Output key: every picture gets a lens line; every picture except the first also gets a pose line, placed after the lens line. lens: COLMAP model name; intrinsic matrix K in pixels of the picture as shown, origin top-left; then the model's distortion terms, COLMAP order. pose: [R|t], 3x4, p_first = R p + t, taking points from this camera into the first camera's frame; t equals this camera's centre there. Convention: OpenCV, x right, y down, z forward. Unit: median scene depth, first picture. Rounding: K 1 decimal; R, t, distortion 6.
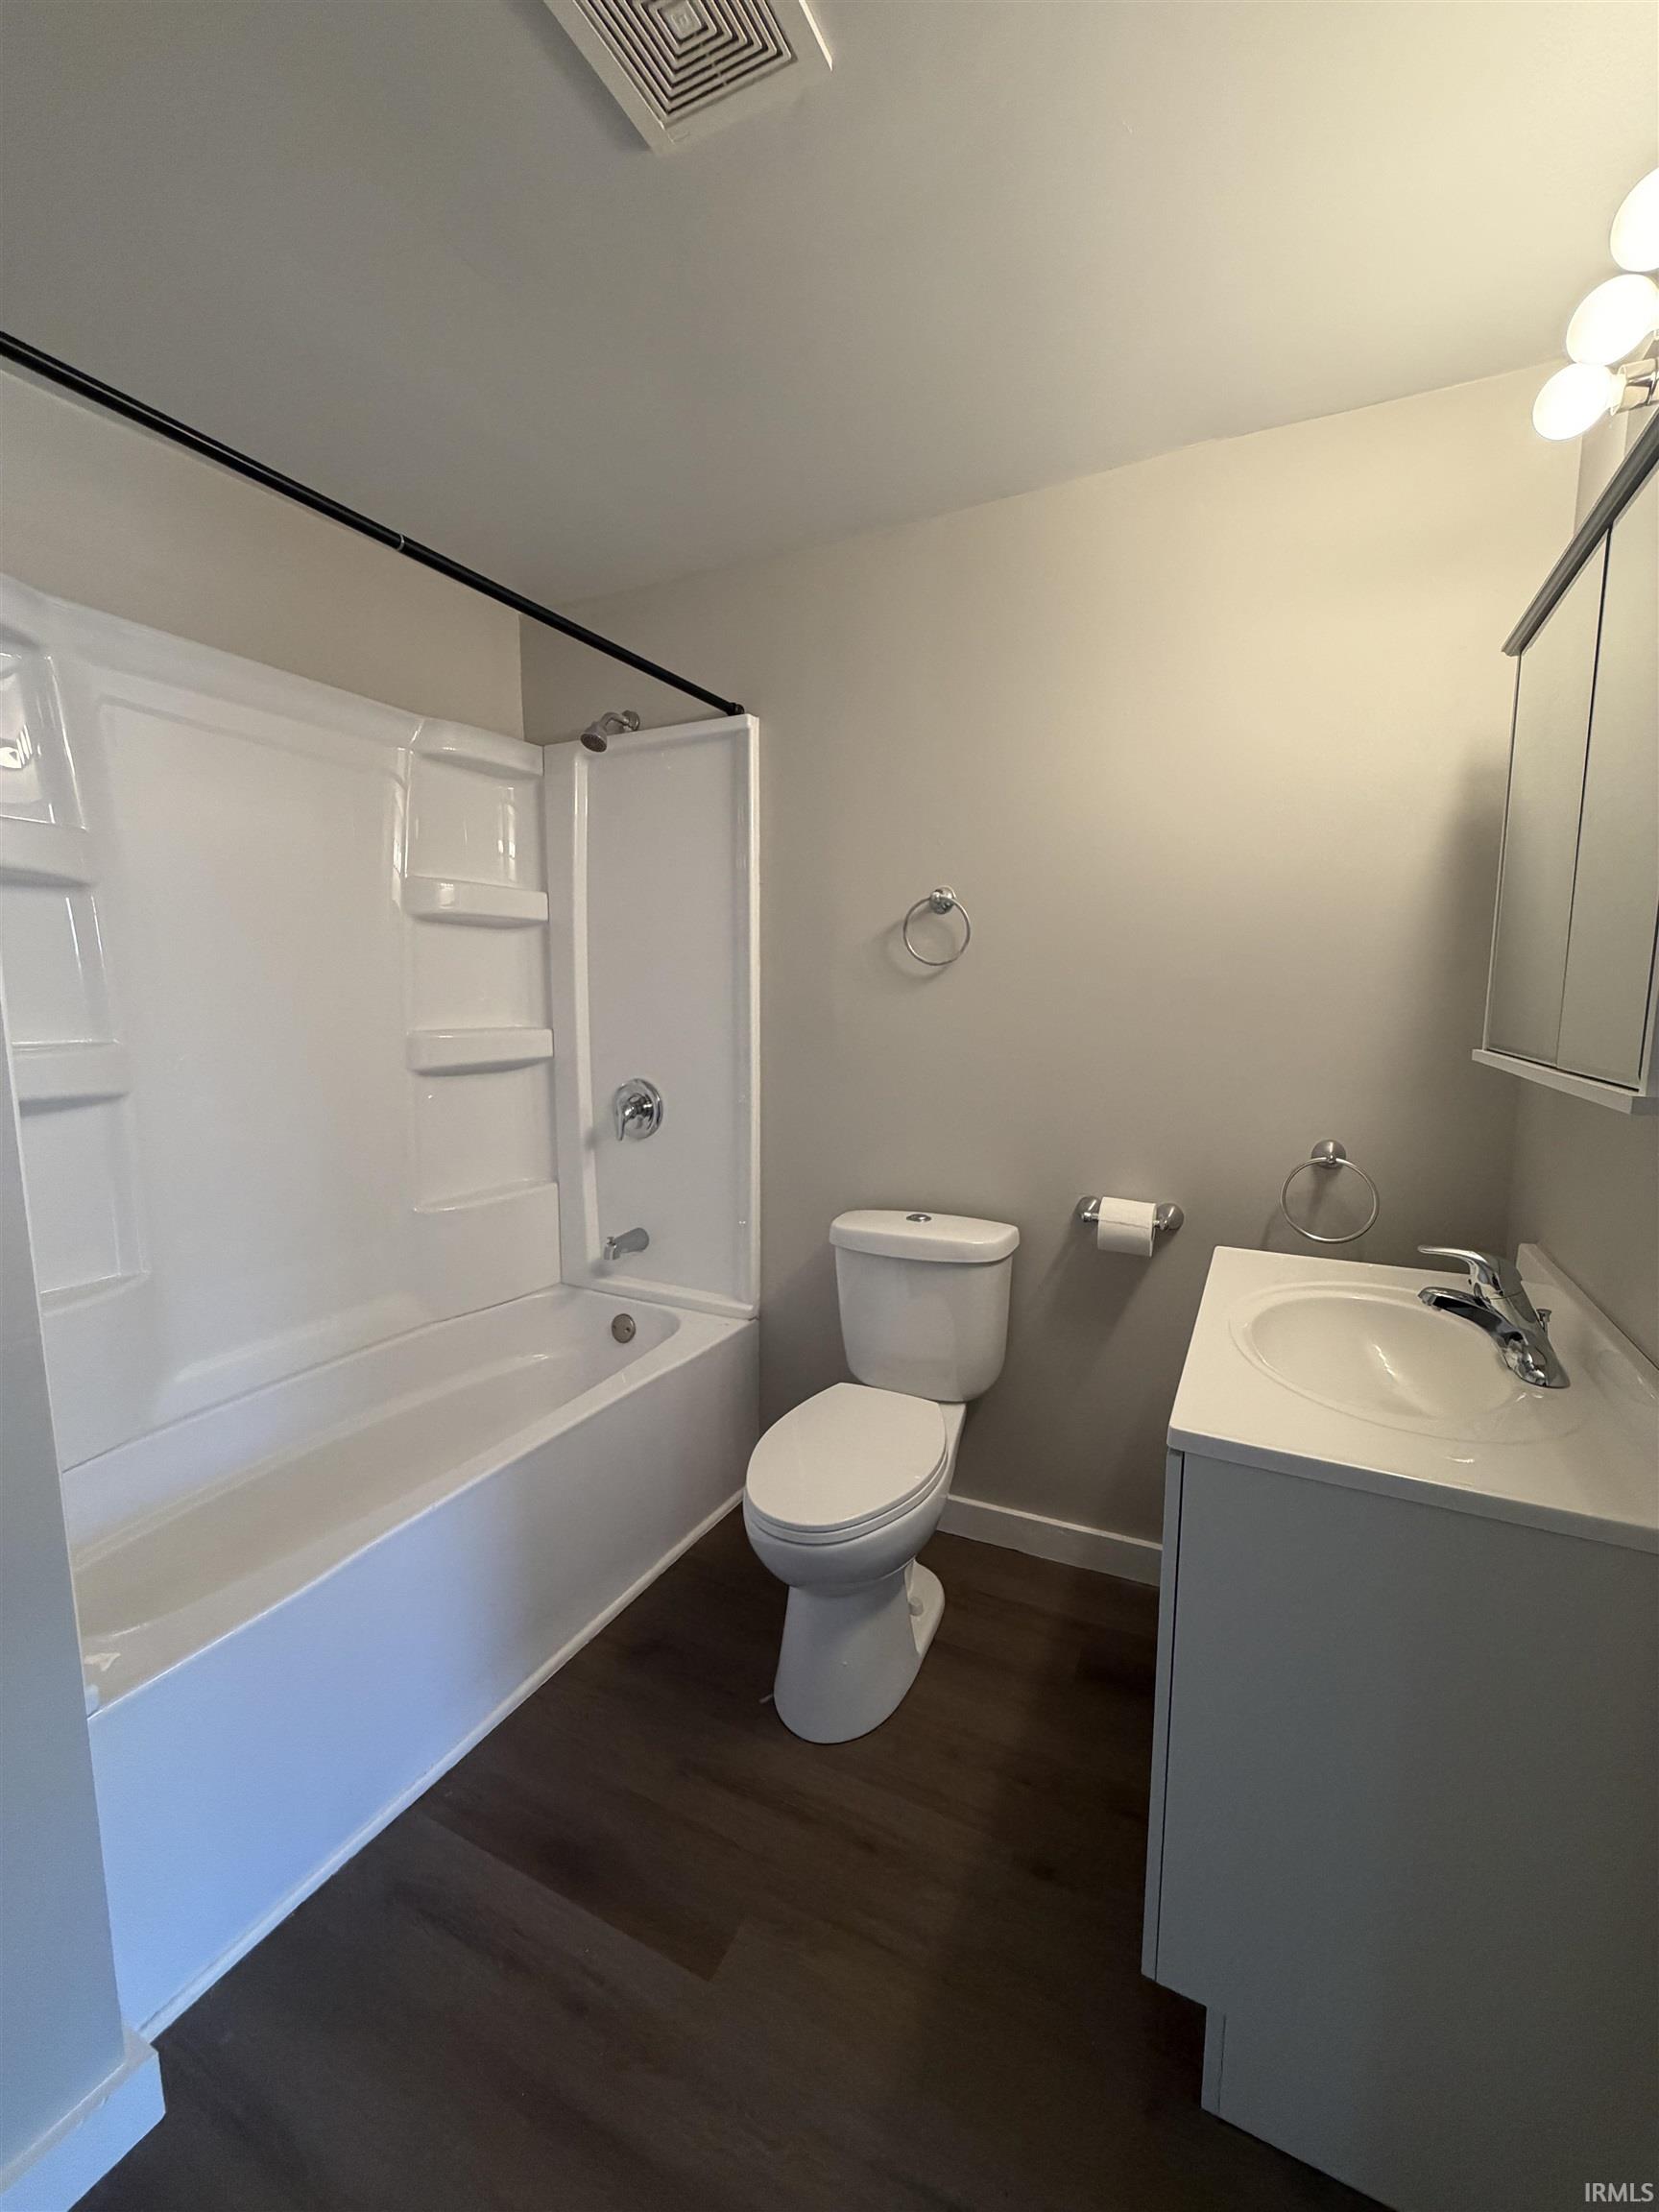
lens RADIAL K [[886.8, 0, 826.5], [0, 886.8, 1094.1], [0, 0, 1]] dist [-0.000722, -0.000101]
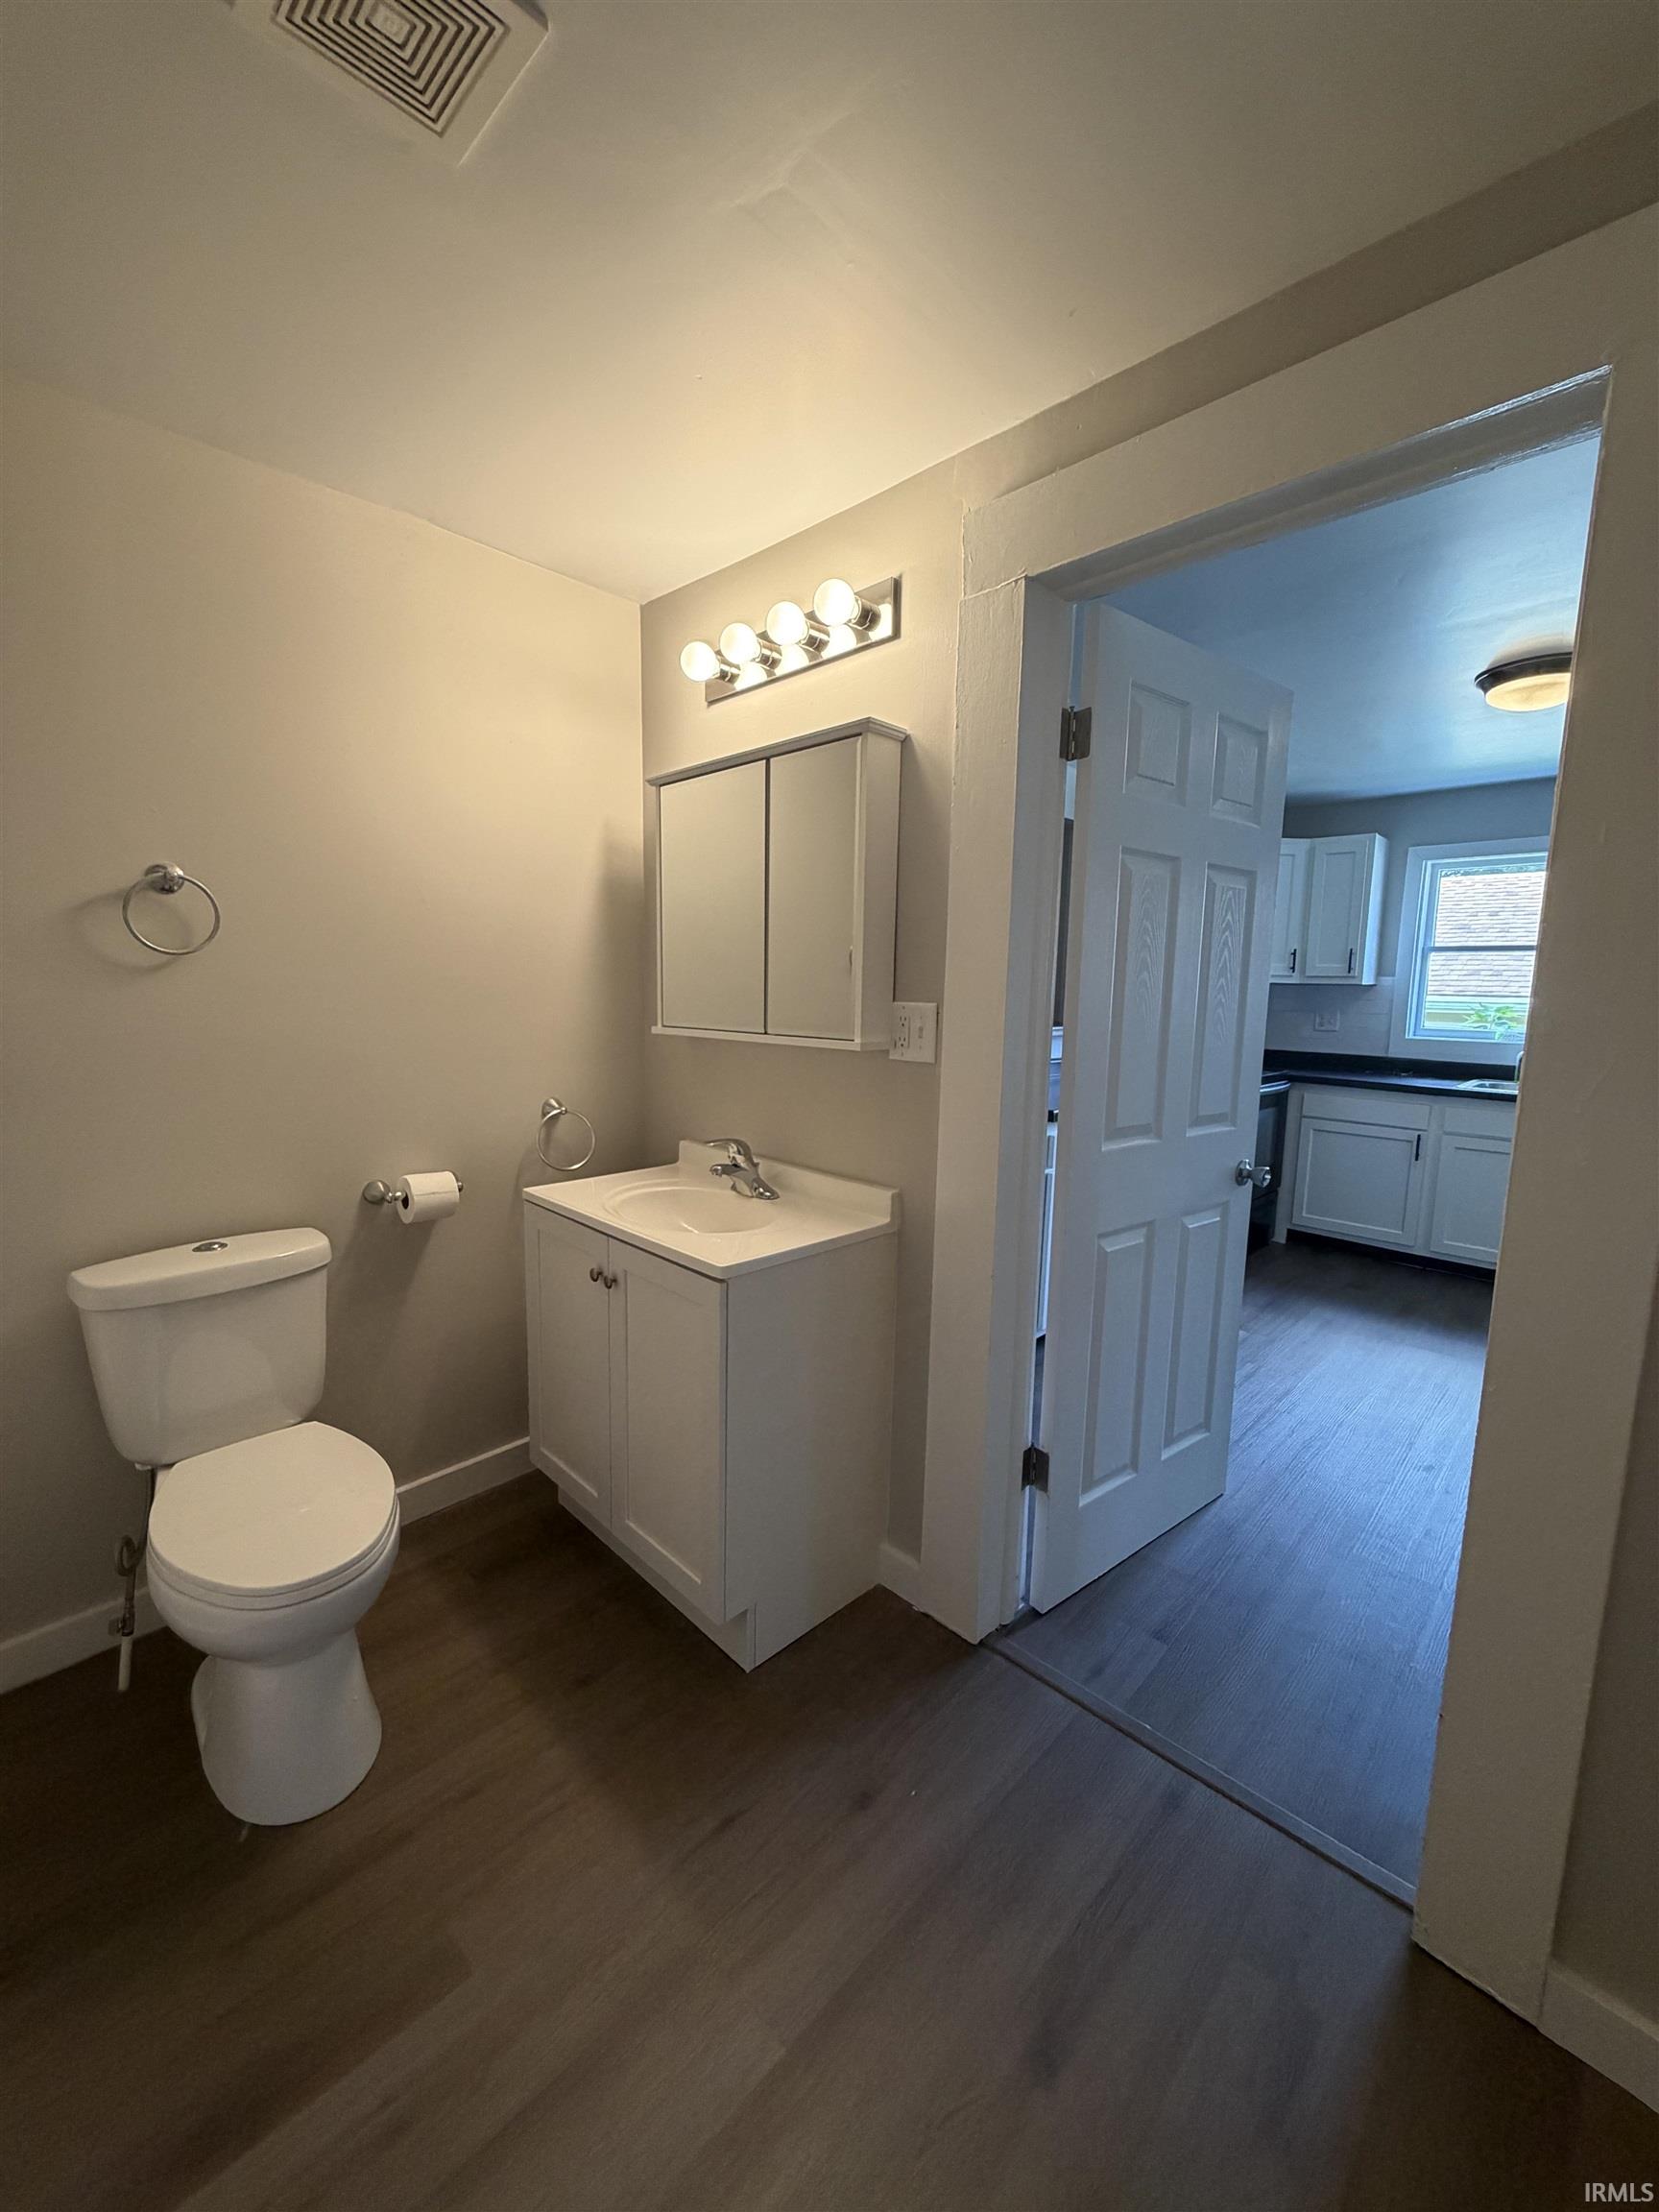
lens RADIAL K [[886.8, 0, 826.5], [0, 886.8, 1094.1], [0, 0, 1]] dist [-0.000722, -0.000101]
pose [[0.292794, -0.099527, 0.950981, -0.530041], [0.093718, 0.992766, 0.075046, -0.017336], [-0.951572, 0.067151, 0.300004, 0.154470]]
